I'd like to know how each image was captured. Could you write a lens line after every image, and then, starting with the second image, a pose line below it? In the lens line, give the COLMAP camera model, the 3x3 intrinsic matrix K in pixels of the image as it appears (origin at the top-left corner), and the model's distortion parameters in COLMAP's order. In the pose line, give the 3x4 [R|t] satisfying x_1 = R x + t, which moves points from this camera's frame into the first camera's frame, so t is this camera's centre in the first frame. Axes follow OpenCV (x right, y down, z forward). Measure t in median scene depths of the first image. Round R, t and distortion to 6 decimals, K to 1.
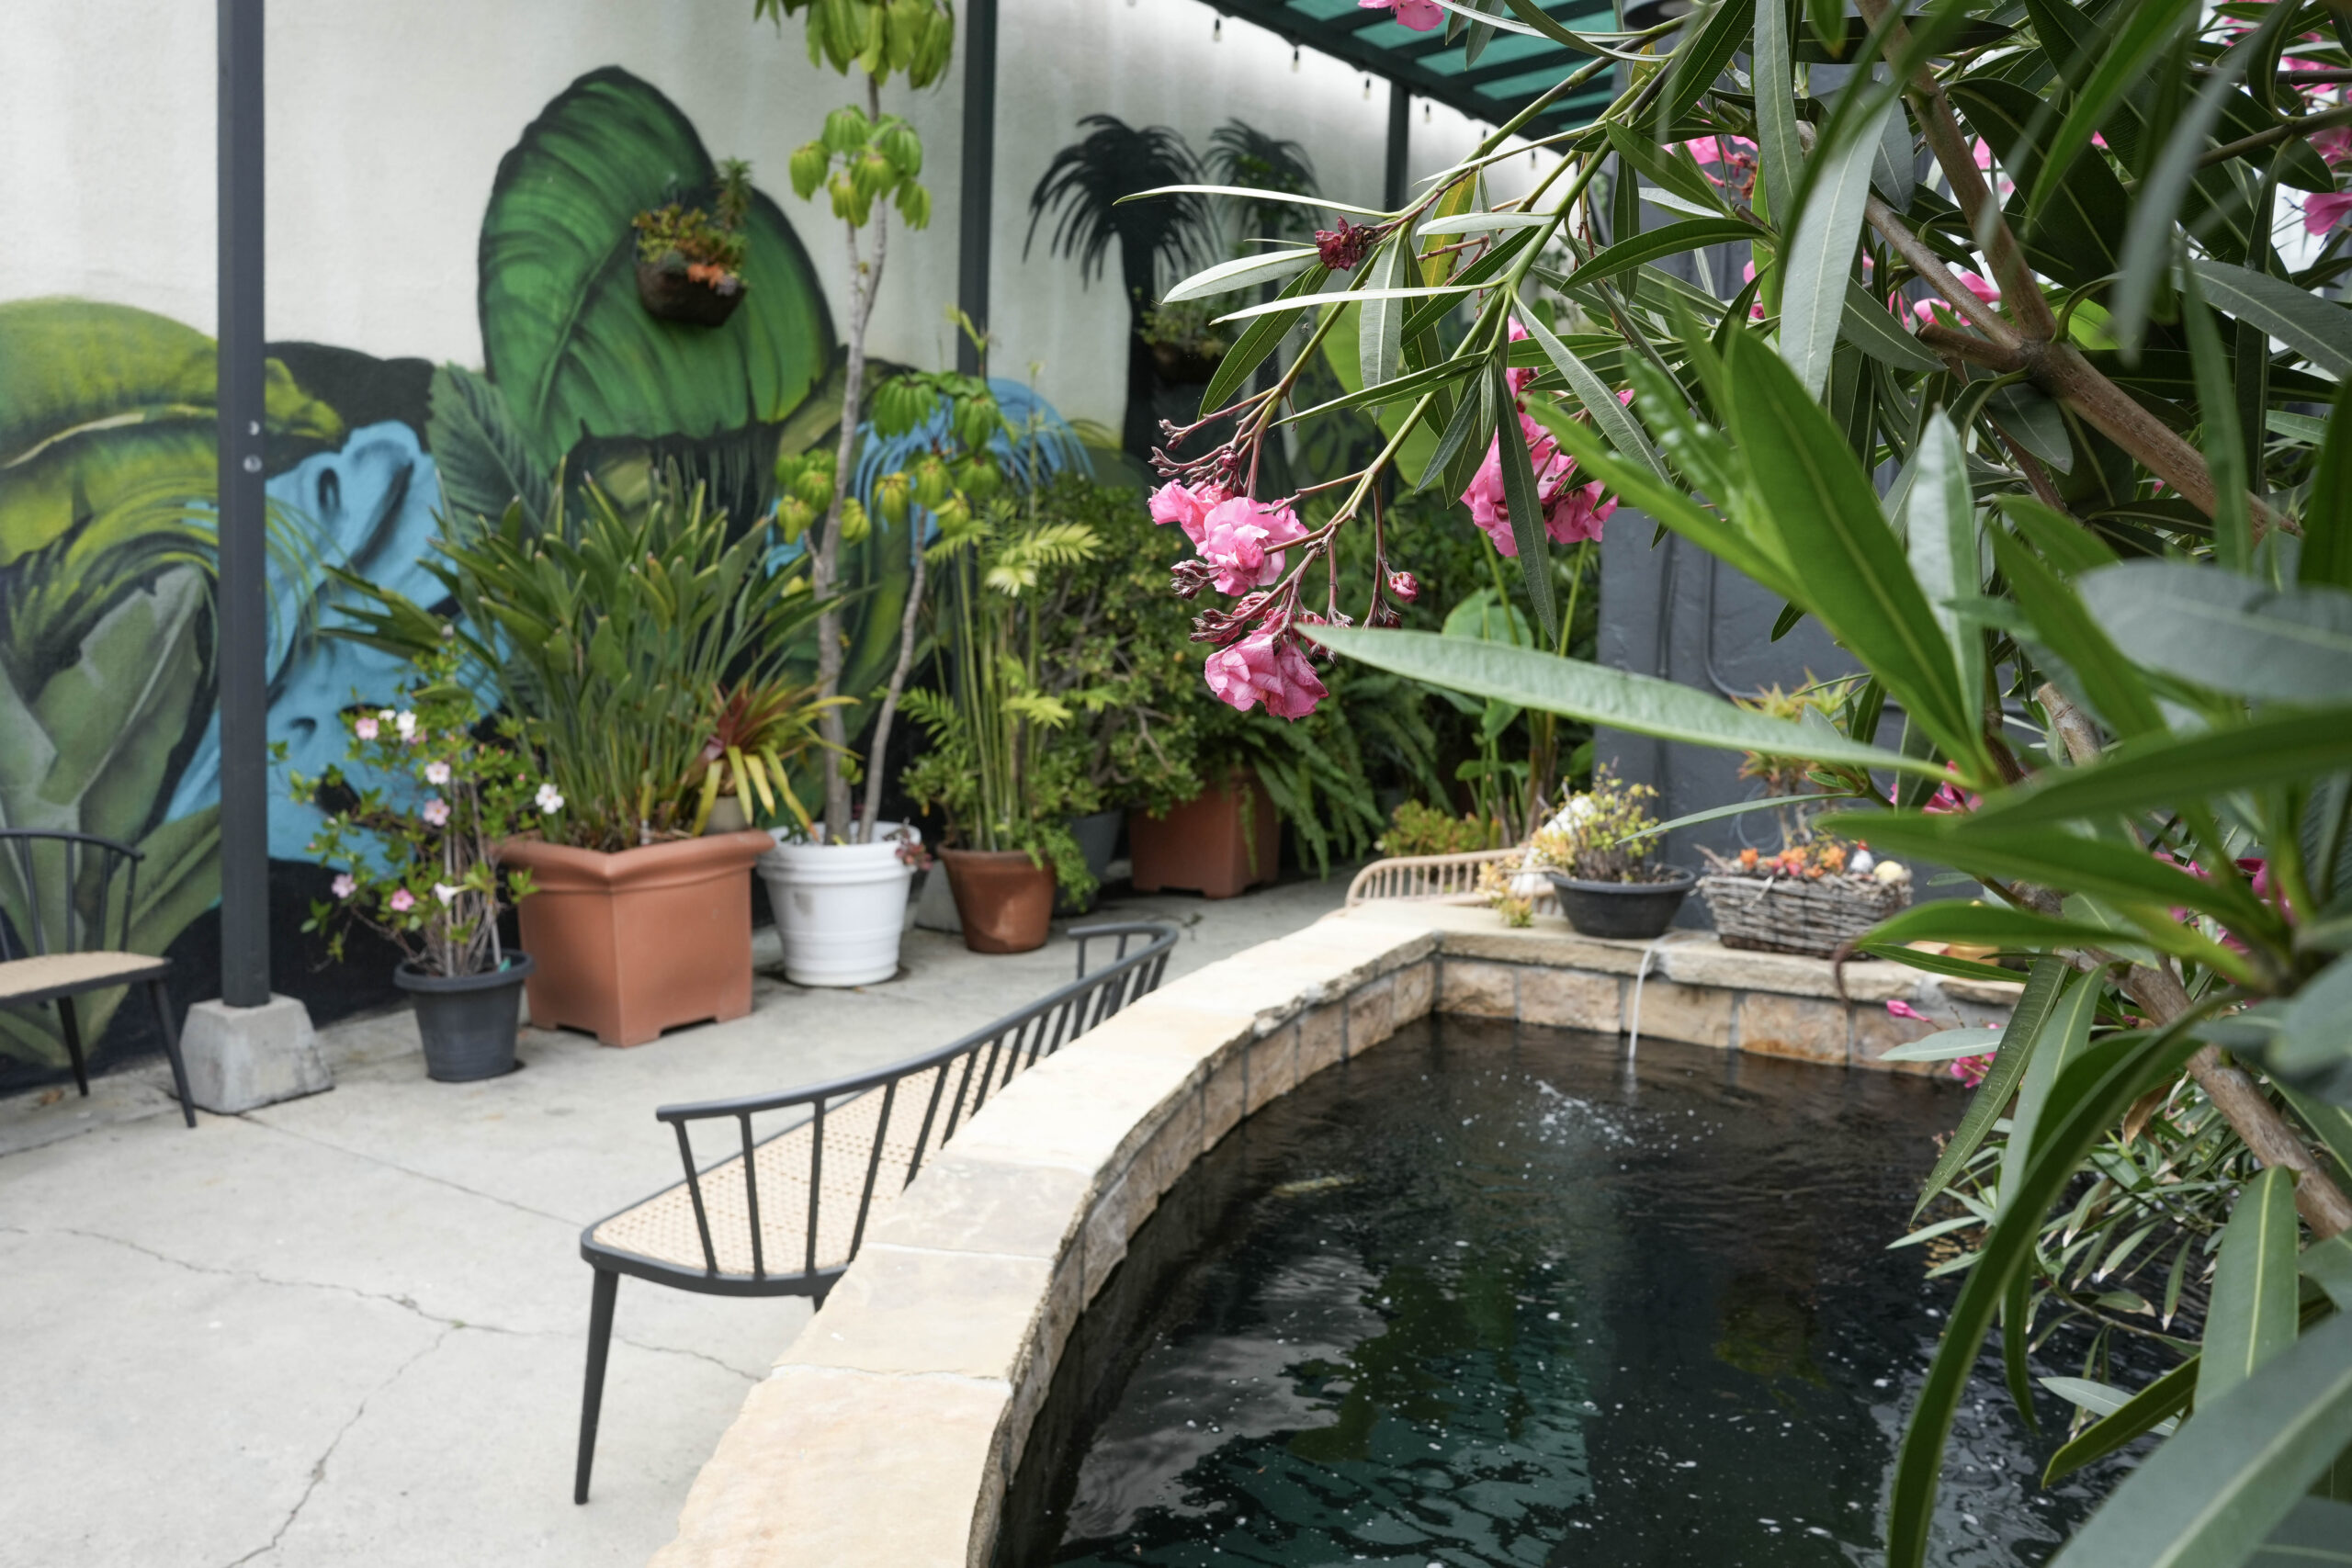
lens RADIAL K [[1852.9, 0, 1177.0], [0, 1852.9, 779.1], [0, 0, 1]] dist [-0.007467, 0.013286]
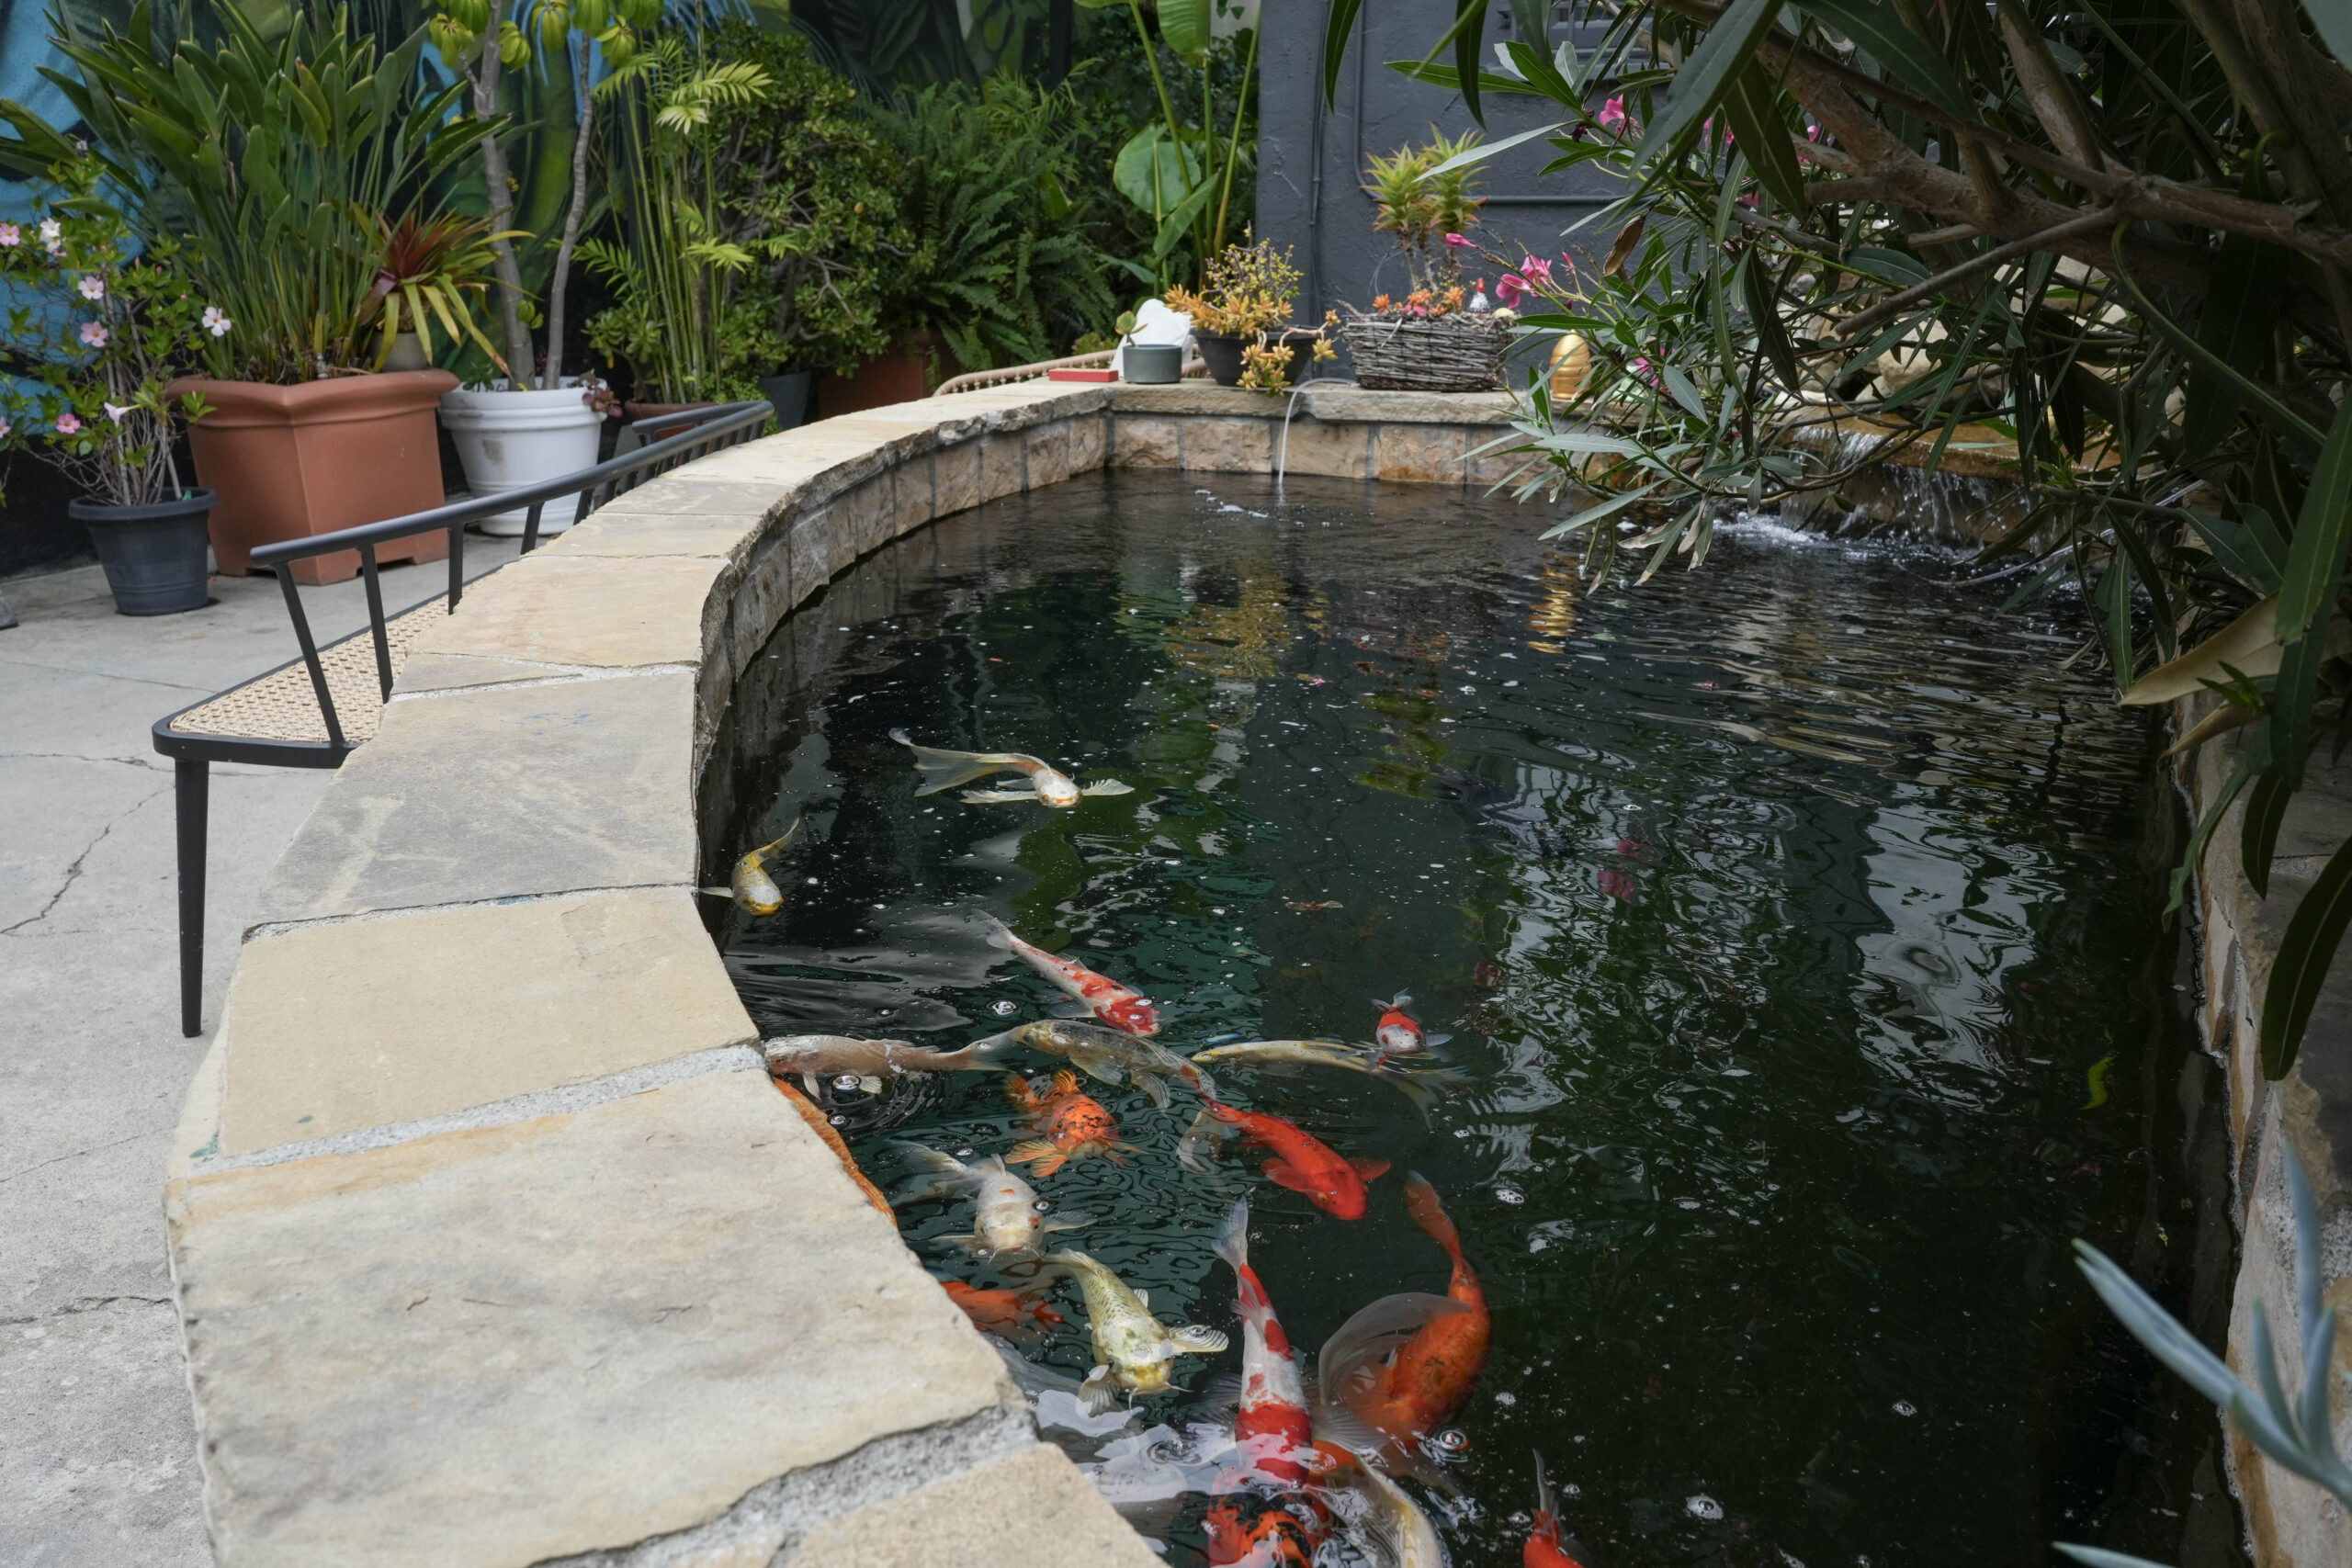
lens RADIAL K [[1852.9, 0, 1172.5], [0, 1852.9, 788.1], [0, 0, 1]] dist [-0.007467, 0.013286]
pose [[0.987149, -0.049976, 0.151786, 0.000850], [0.022755, 0.984120, 0.176038, 0.088245], [-0.158174, -0.170322, 0.972611, -0.075025]]
